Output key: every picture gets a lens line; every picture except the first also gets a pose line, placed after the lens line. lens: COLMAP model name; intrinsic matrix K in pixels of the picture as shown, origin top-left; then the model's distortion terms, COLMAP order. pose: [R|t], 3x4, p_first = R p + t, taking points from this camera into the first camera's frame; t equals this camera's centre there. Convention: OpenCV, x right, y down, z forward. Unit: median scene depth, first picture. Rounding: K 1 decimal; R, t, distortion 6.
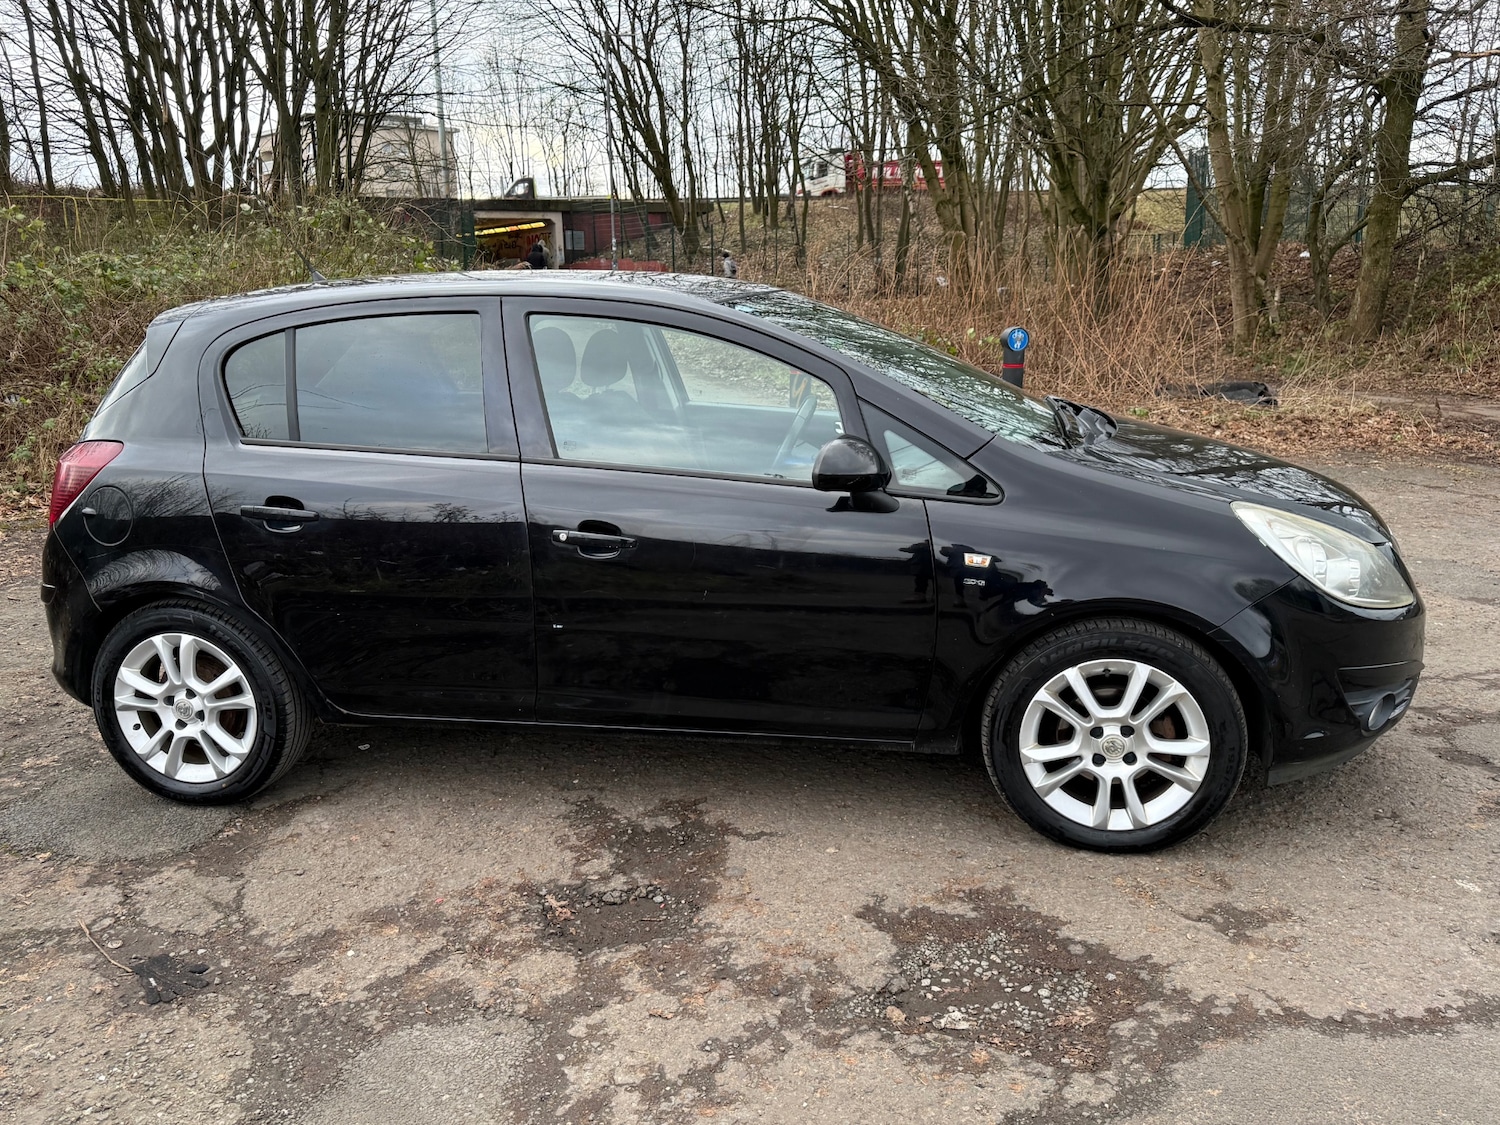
lens RADIAL K [[1190.7, 0, 760.4], [0, 1190.7, 563.5], [0, 0, 1]] dist [0.110680, -0.186303]
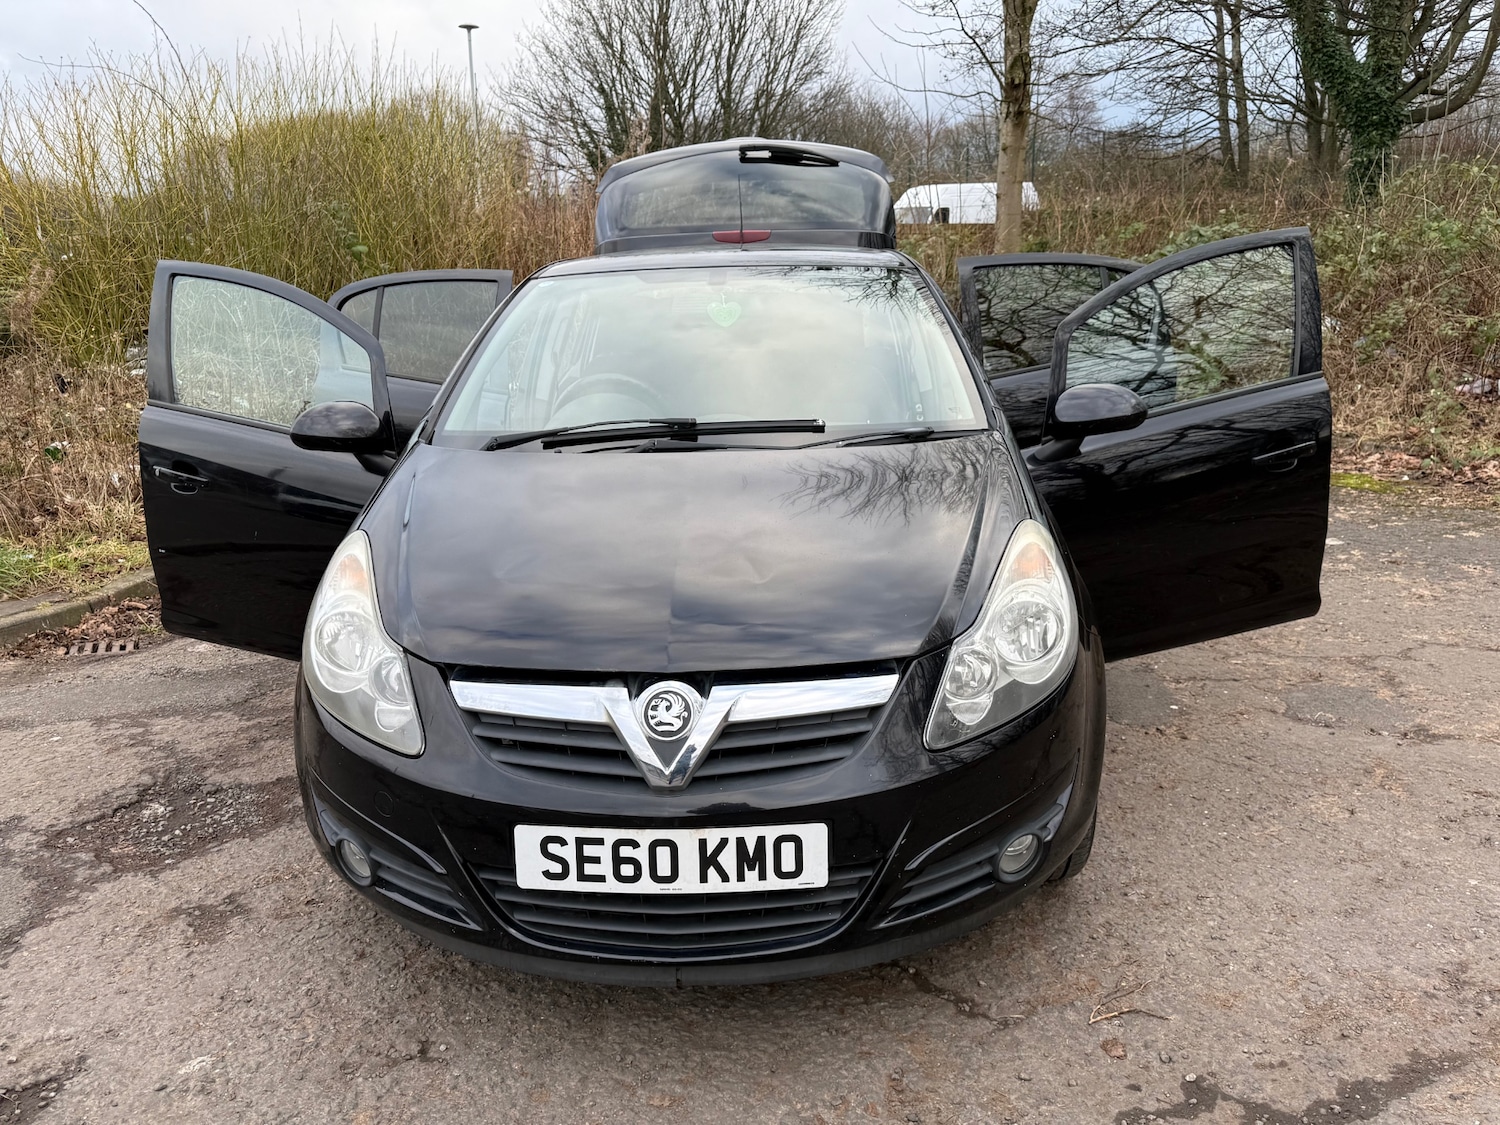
lens RADIAL K [[1216.3, 0, 748.0], [0, 1216.3, 546.7], [0, 0, 1]] dist [0.081064, -0.135273]
pose [[0.157670, 0.232907, -0.959633, 1.100890], [-0.206133, 0.958142, 0.198677, -0.232102], [0.965738, 0.166487, 0.199080, 0.945345]]
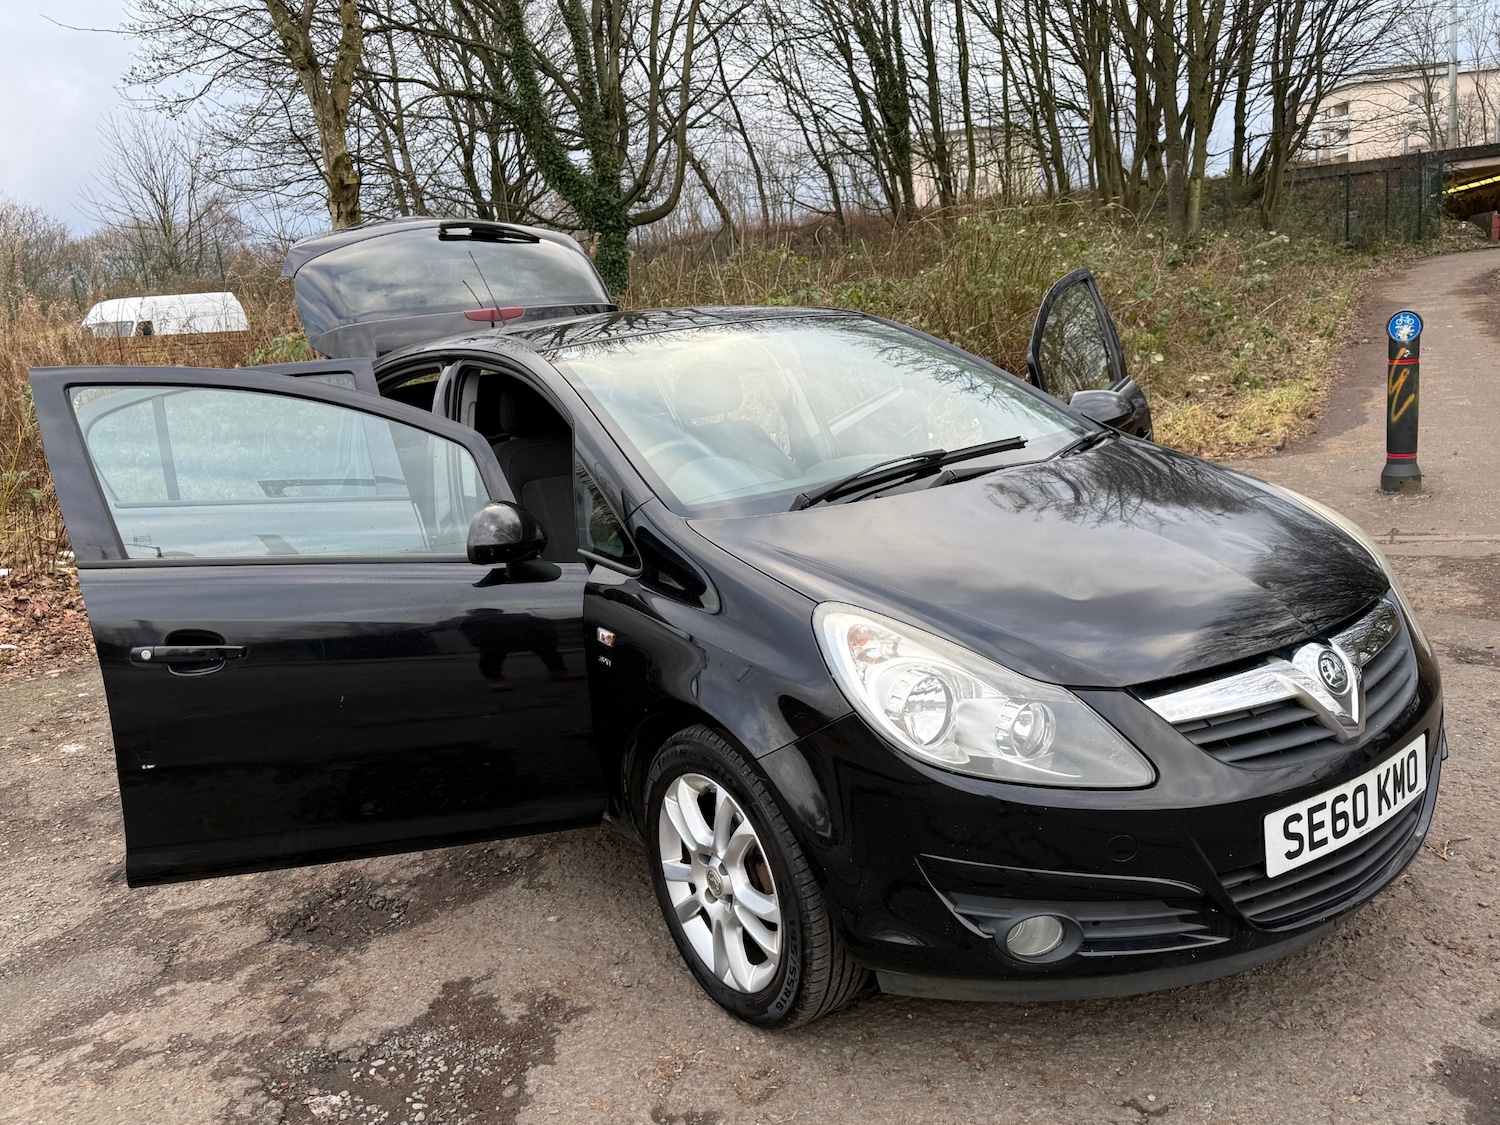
lens RADIAL K [[1215.1, 0, 766.9], [0, 1215.1, 552.2], [0, 0, 1]] dist [0.060585, -0.068197]
pose [[0.724367, 0.073529, -0.685482, 0.764438], [-0.070860, 0.996971, 0.032061, -0.089534], [0.685763, 0.025349, 0.727383, 0.361436]]
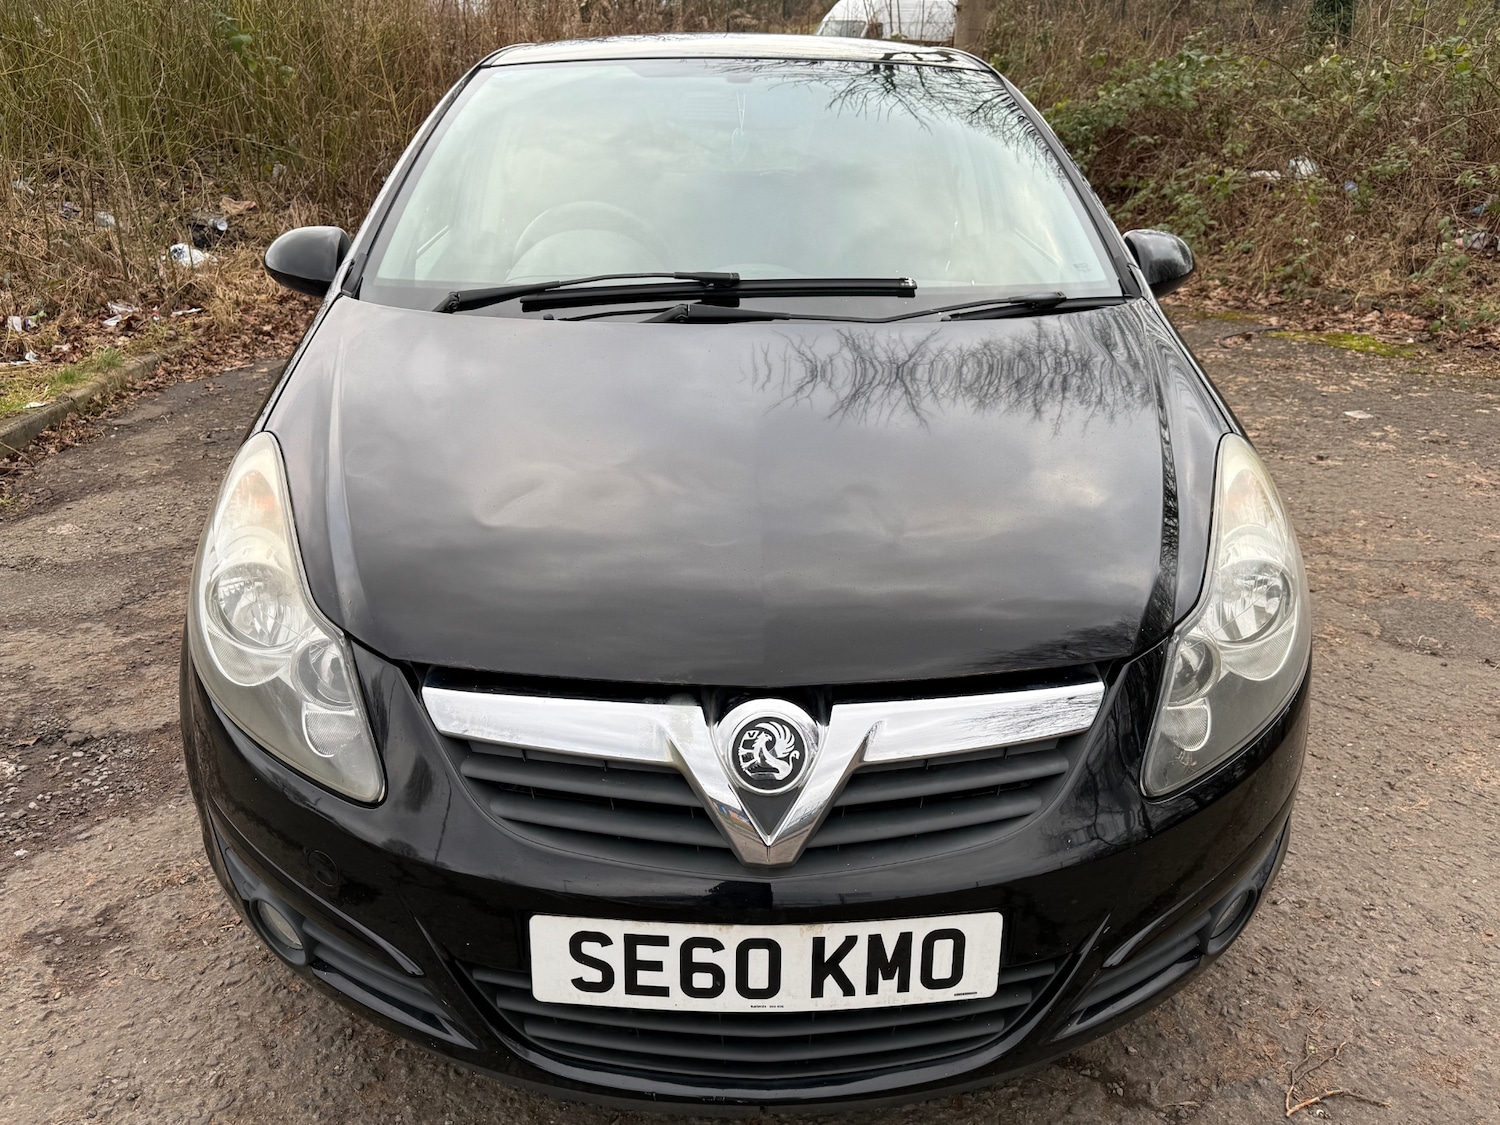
lens RADIAL K [[1228.2, 0, 750.0], [0, 1228.2, 562.5], [0, 0, 1]] dist [0.047809, -0.066501]
pose [[0.223042, 0.369847, -0.901923, 0.869275], [-0.238427, 0.917827, 0.317406, -0.205433], [0.945201, 0.144248, 0.292895, 0.910913]]
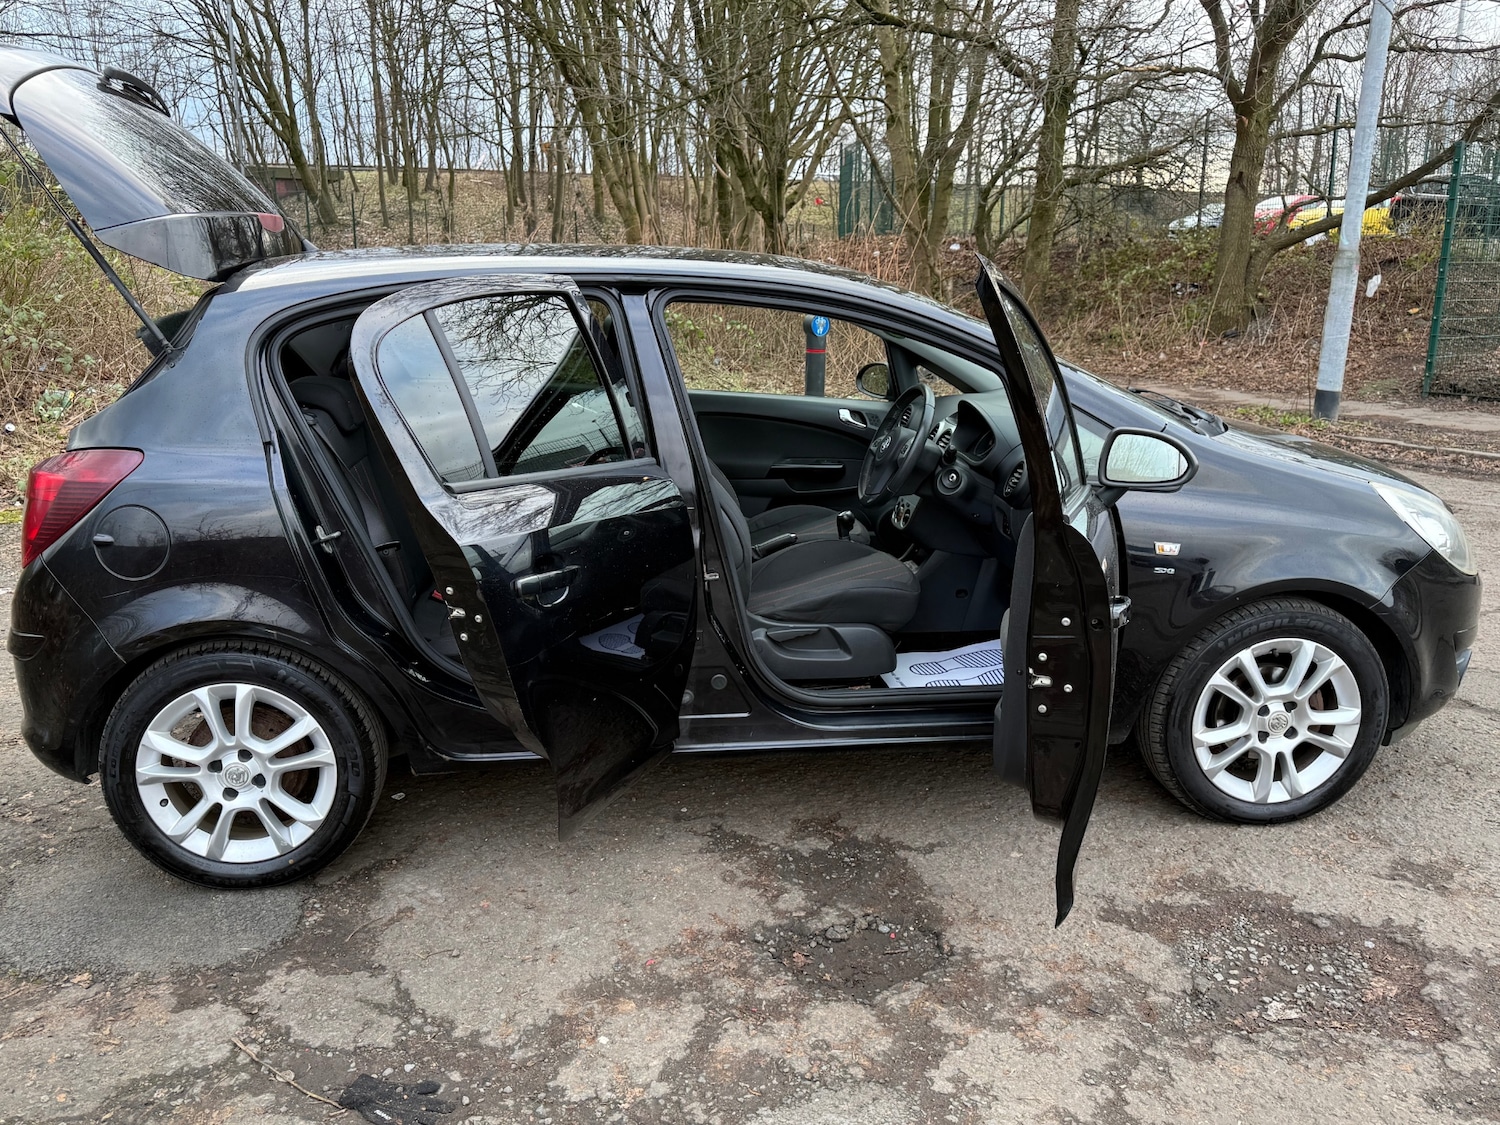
lens RADIAL K [[1190.7, 0, 760.4], [0, 1190.7, 563.5], [0, 0, 1]] dist [0.110680, -0.186303]
pose [[0.956533, -0.050634, 0.287193, -0.370479], [0.046263, 0.998687, 0.021992, -0.024295], [-0.287930, -0.007750, 0.957620, 0.117875]]
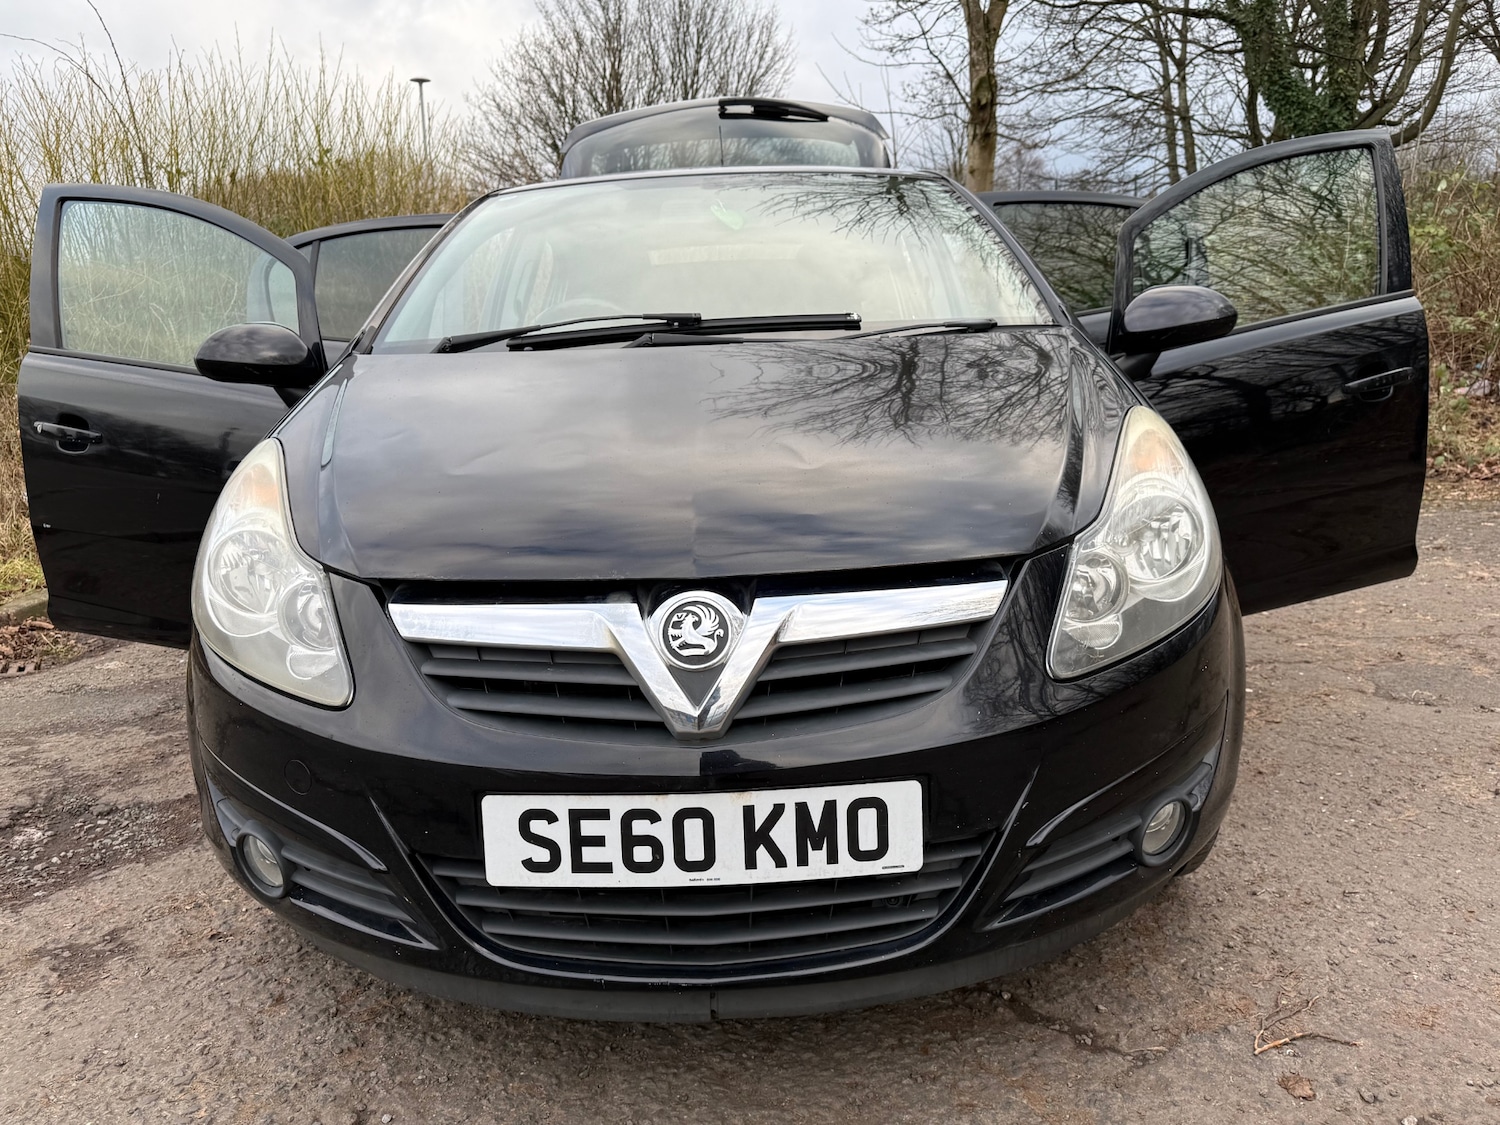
lens RADIAL K [[1228.3, 0, 754.2], [0, 1228.3, 549.5], [0, 0, 1]] dist [0.044901, -0.062373]
pose [[0.197094, 0.188525, -0.962087, 0.953272], [-0.192482, 0.969678, 0.150581, -0.123834], [0.961304, 0.155506, 0.227405, 0.957204]]
